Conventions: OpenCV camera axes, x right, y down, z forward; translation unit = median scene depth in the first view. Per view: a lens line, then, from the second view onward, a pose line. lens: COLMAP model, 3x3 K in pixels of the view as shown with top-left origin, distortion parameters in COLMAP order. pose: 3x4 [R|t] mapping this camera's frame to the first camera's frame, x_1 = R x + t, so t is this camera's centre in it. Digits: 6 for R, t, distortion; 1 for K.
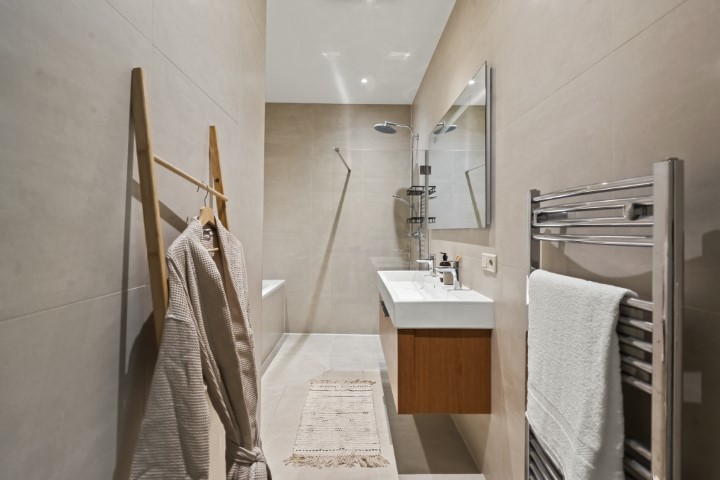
lens RADIAL K [[331.6, 0, 362.8], [0, 331.6, 230.0], [0, 0, 1]] dist [0.000132, -0.000057]
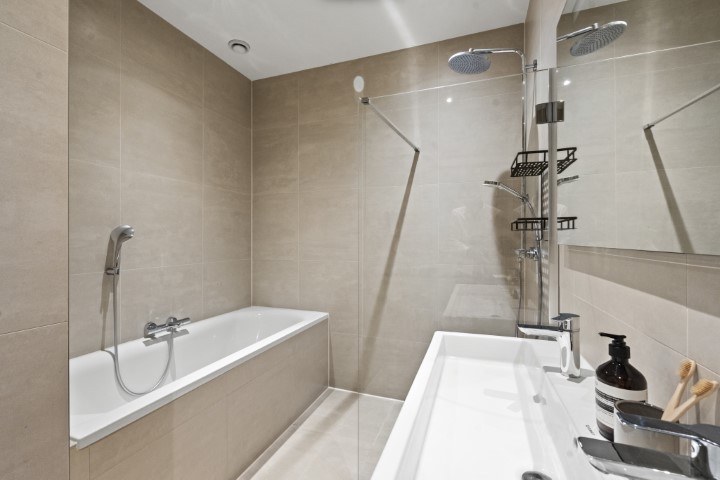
lens RADIAL K [[315.1, 0, 360.0], [0, 315.1, 240.0], [0, 0, 1]] dist [-0.001278, -0.000273]
pose [[0.927851, -0.007702, -0.372871, 0.087835], [0.010228, 0.999936, 0.004796, -0.009868], [0.372811, -0.008263, 0.927871, 0.410298]]
